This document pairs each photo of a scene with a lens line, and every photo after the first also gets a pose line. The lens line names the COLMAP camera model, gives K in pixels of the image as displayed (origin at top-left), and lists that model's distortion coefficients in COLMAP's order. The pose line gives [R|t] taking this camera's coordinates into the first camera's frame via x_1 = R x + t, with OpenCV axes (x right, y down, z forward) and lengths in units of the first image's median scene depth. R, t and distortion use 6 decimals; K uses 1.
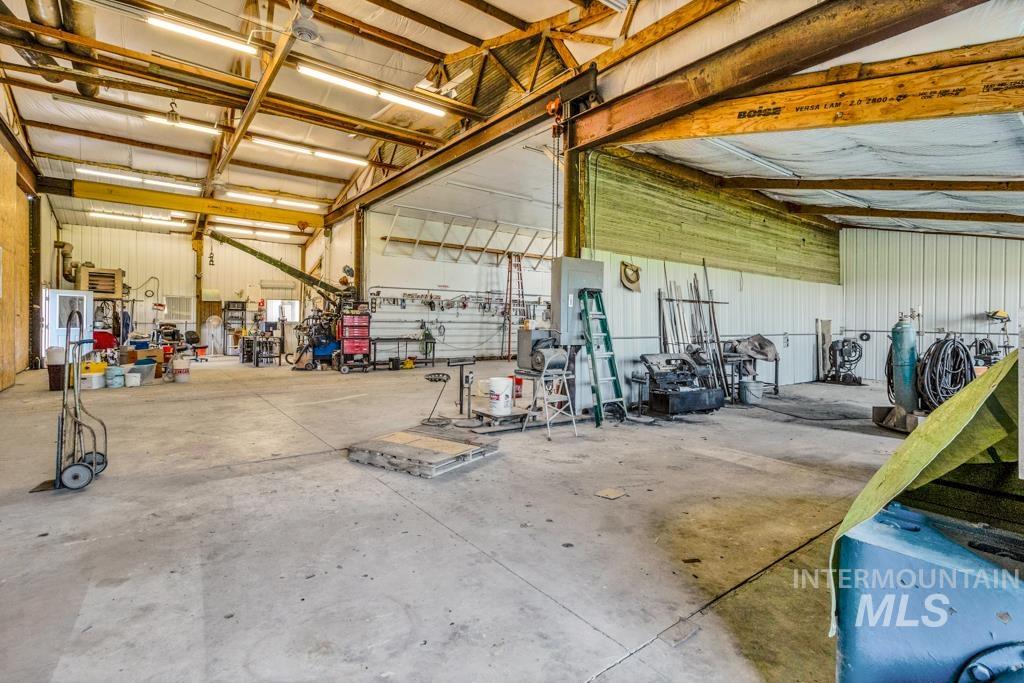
lens RADIAL K [[479.5, 0, 501.4], [0, 479.5, 321.9], [0, 0, 1]] dist [0.001009, 0.001838]
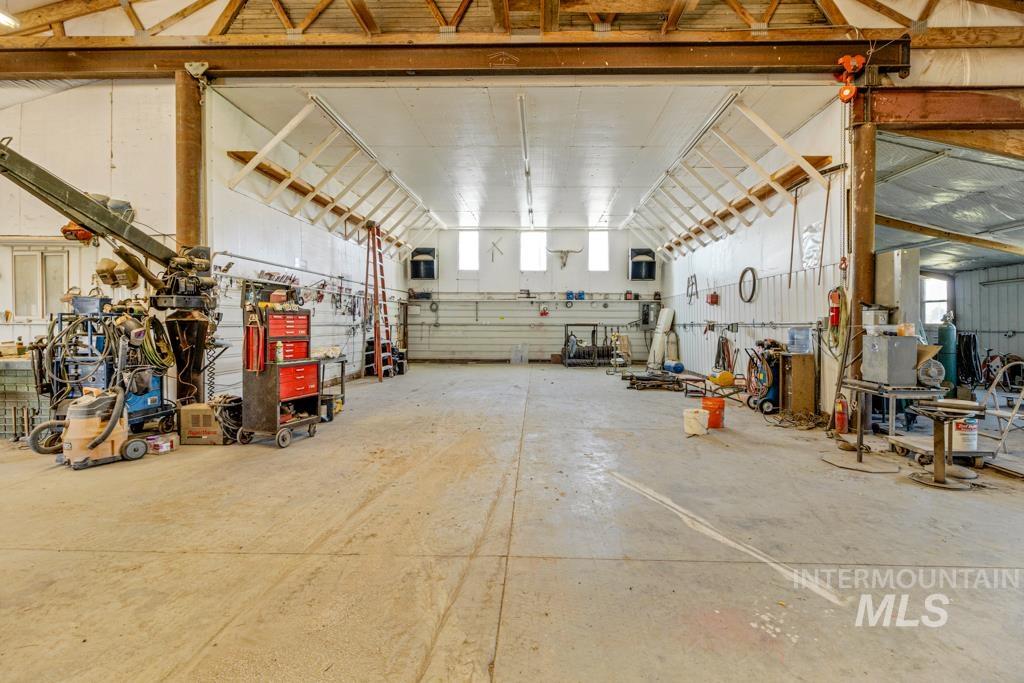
lens RADIAL K [[479.5, 0, 524.5], [0, 479.5, 325.5], [0, 0, 1]] dist [0.001009, 0.001838]
pose [[0.616674, -0.014737, 0.787081, -0.588480], [0.004655, 0.999876, 0.015074, -0.009424], [-0.787205, -0.005632, 0.616666, 0.613843]]
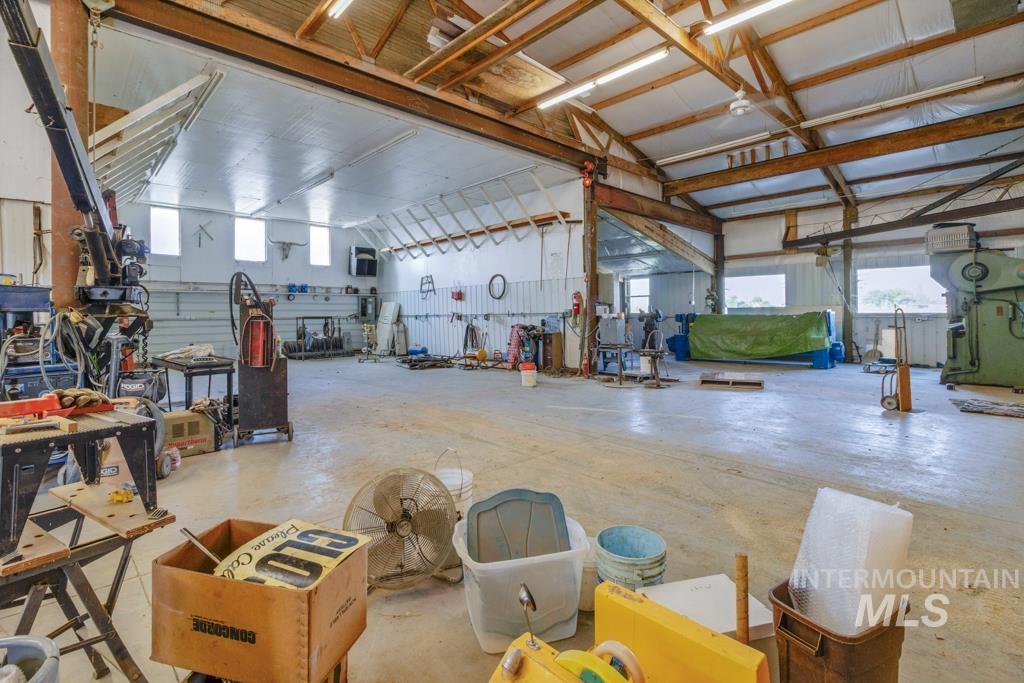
lens RADIAL K [[479.5, 0, 511.4], [0, 479.5, 307.7], [0, 0, 1]] dist [0.001009, 0.001838]
pose [[-0.115247, 0.001840, 0.993335, -0.862453], [0.009628, 0.999953, -0.000735, -0.012561], [-0.993290, 0.009479, -0.115259, 0.923181]]
